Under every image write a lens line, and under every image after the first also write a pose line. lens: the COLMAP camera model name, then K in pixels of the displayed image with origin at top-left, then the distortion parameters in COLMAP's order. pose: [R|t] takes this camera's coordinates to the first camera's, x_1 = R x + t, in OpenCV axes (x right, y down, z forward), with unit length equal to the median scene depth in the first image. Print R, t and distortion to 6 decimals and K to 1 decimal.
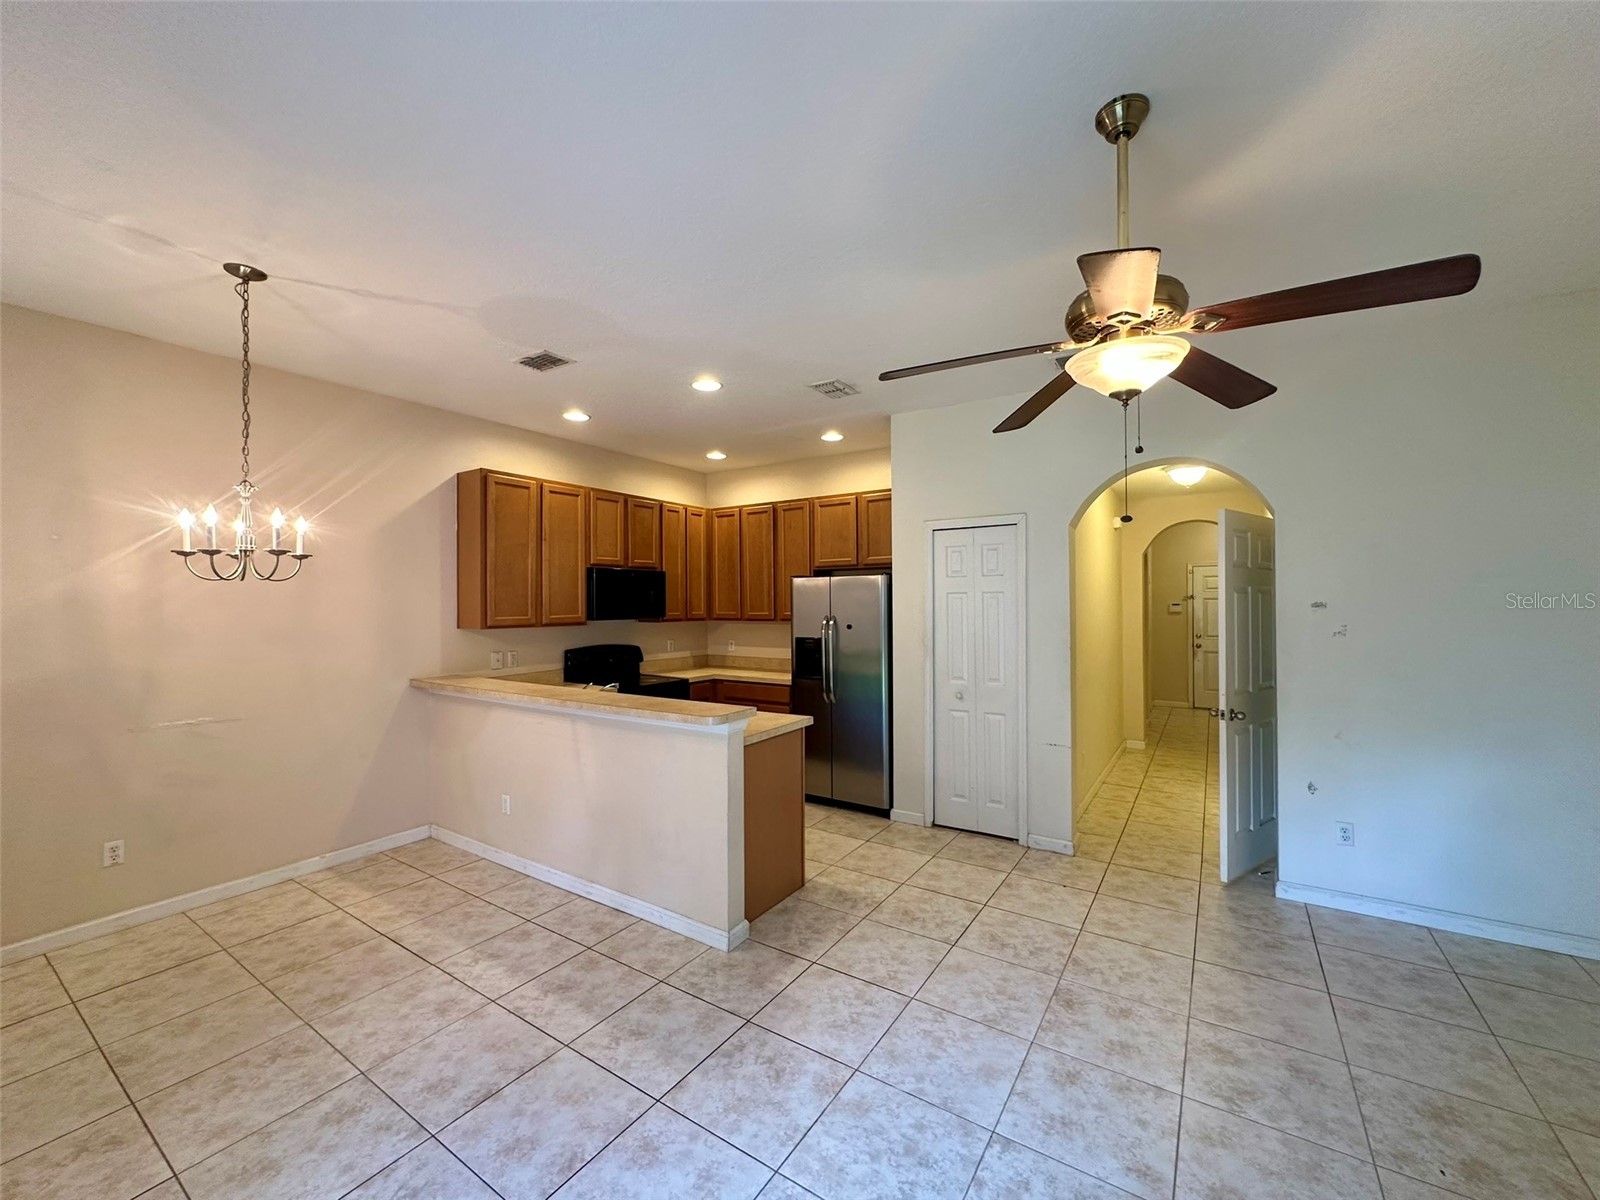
lens RADIAL K [[641.3, 0, 800.5], [0, 641.3, 600.6], [0, 0, 1]] dist [-0.004633, 0.001202]
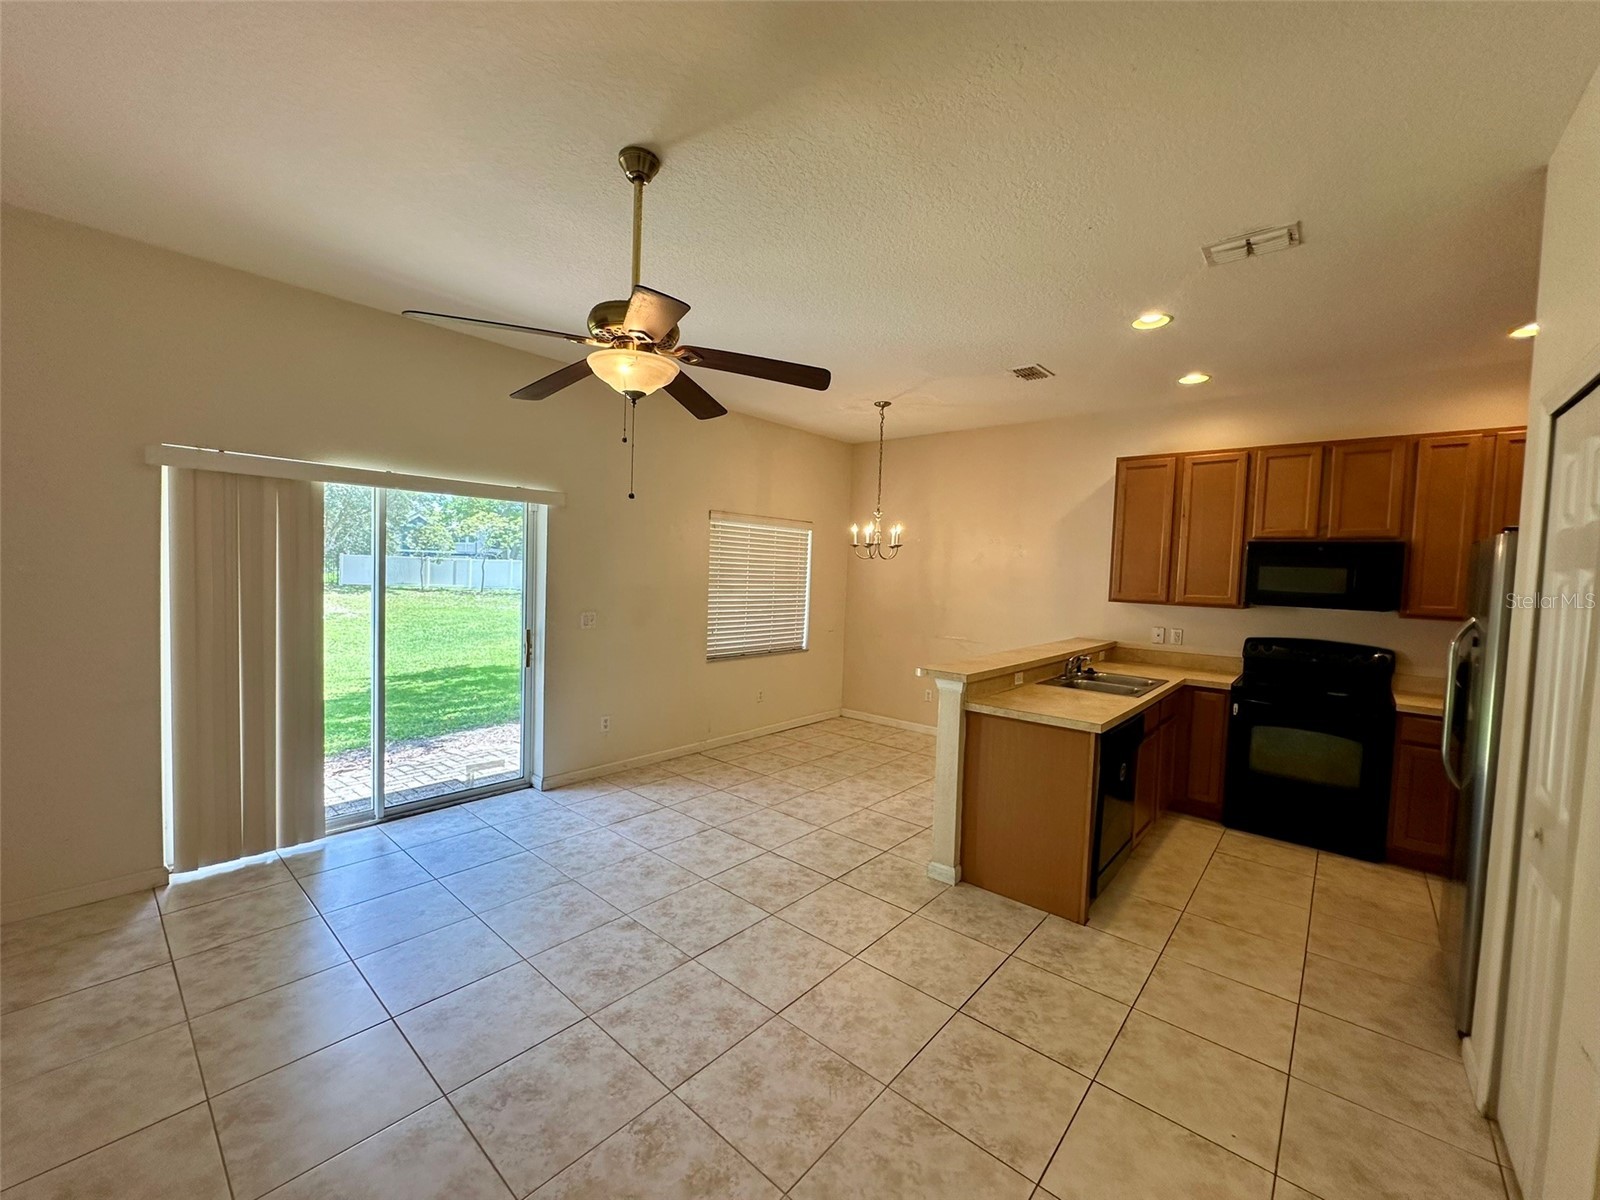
lens RADIAL K [[641.3, 0, 800.0], [0, 641.3, 597.3], [0, 0, 1]] dist [-0.004633, 0.001202]
pose [[-0.134812, 0.042974, -0.989939, 1.258549], [-0.030823, 0.998394, 0.047538, -0.000064], [0.990392, 0.036921, -0.133271, 1.100168]]
